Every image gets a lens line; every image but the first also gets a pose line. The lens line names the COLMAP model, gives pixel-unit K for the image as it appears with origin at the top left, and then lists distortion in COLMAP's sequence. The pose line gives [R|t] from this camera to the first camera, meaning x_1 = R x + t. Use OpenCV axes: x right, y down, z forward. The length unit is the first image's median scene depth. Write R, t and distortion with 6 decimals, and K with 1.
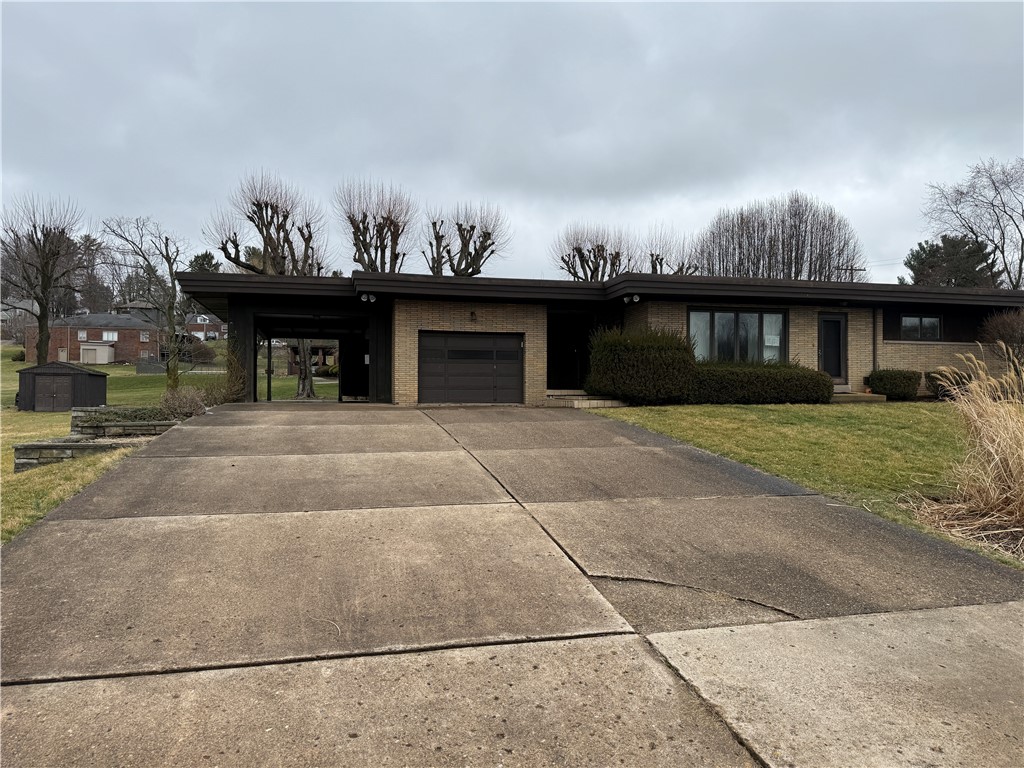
lens RADIAL K [[714.5, 0, 509.9], [0, 714.5, 385.6], [0, 0, 1]] dist [0.002827, -0.010470]
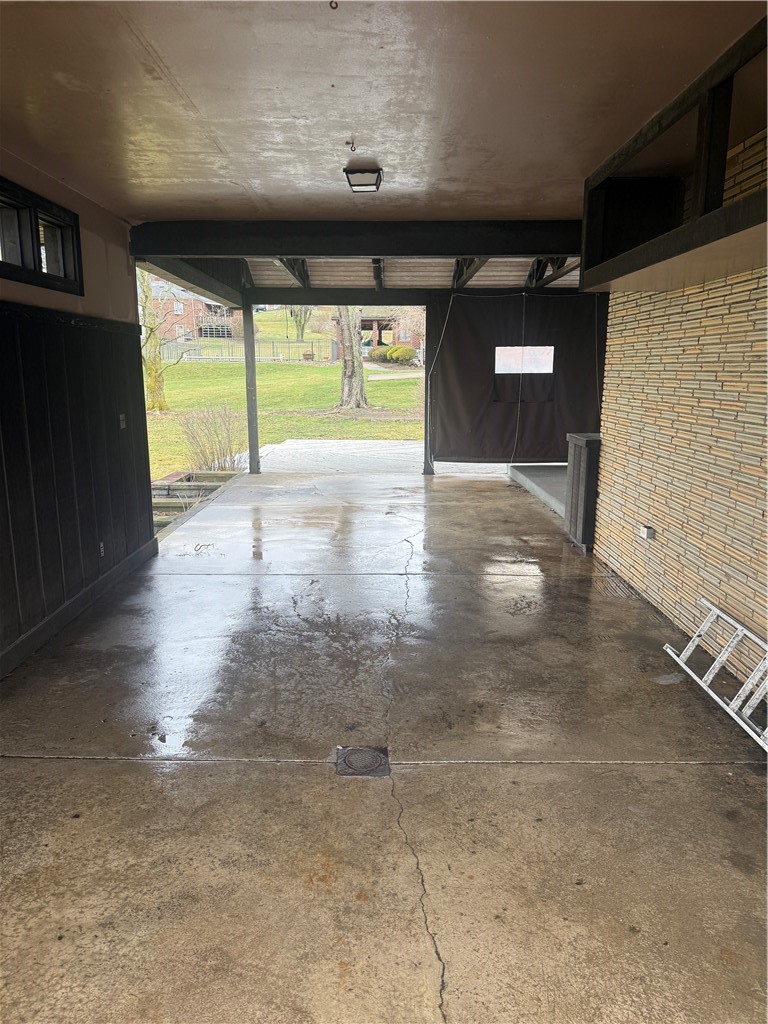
lens RADIAL K [[714.5, 0, 382.7], [0, 714.5, 510.9], [0, 0, 1]] dist [0.002827, -0.010470]
pose [[0.970169, 0.043149, -0.238559, -0.315592], [0.008522, 0.977354, 0.211437, -0.067387], [0.242280, -0.207163, 0.947831, 1.148389]]
